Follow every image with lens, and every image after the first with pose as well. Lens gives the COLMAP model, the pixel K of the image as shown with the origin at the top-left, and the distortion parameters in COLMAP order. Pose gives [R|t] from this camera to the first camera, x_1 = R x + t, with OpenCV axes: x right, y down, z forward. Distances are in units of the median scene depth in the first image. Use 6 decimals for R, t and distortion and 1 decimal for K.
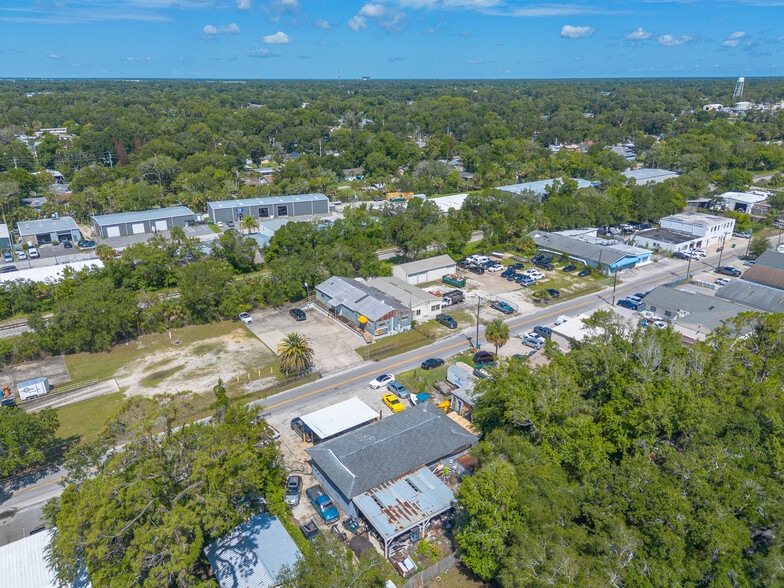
lens RADIAL K [[555.8, 0, 392.0], [0, 555.8, 294.0], [0, 0, 1]] dist [0.095040, -0.101104]
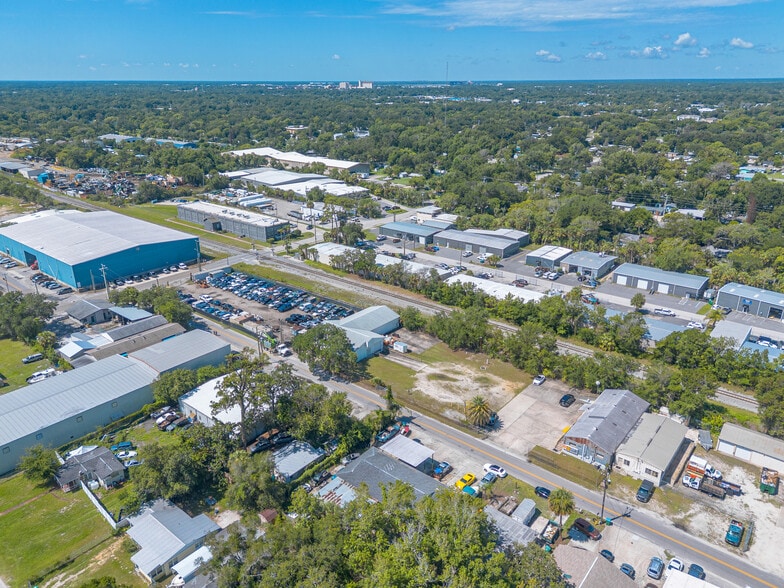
lens RADIAL K [[555.8, 0, 392.0], [0, 555.8, 294.0], [0, 0, 1]] dist [0.095040, -0.101104]
pose [[0.269485, 0.344173, -0.899401, 0.637193], [-0.344229, 0.906675, 0.243817, -0.291657], [0.899380, 0.243895, 0.362810, 0.204856]]
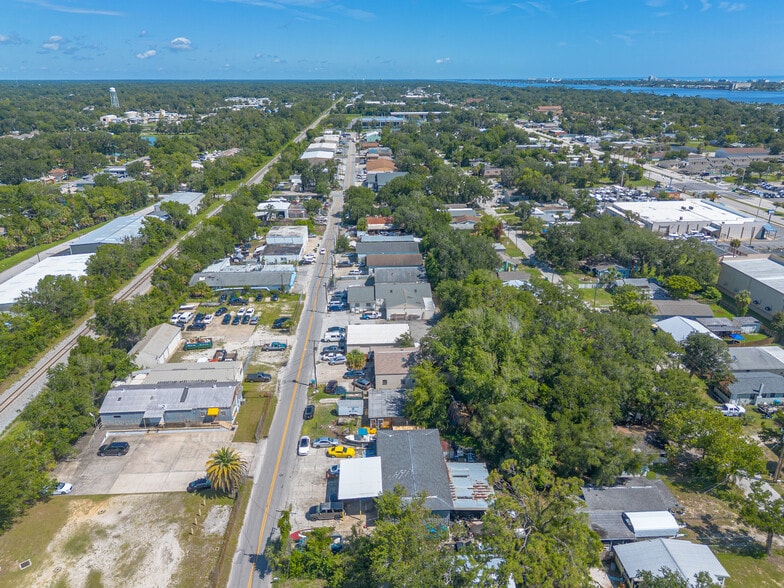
lens RADIAL K [[555.8, 0, 392.0], [0, 555.8, 294.0], [0, 0, 1]] dist [0.095040, -0.101104]
pose [[0.531580, -0.307302, 0.789296, -0.505843], [0.309361, 0.937925, 0.156818, -0.171343], [-0.788491, 0.160816, 0.593649, 0.130831]]
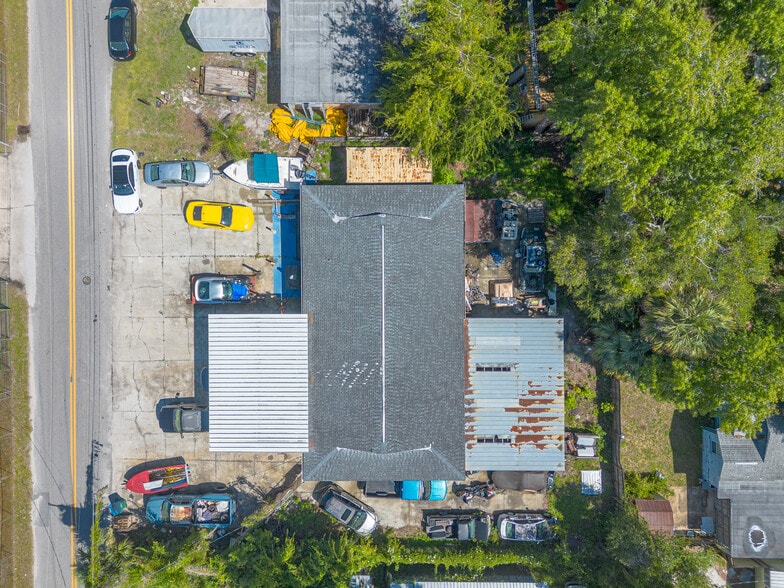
lens RADIAL K [[555.8, 0, 392.0], [0, 555.8, 294.0], [0, 0, 1]] dist [0.095040, -0.101104]
pose [[0.565546, -0.824680, -0.007784, 0.022579], [0.304012, 0.199692, 0.931504, -0.123936], [-0.766638, -0.529175, 0.363648, 0.468033]]
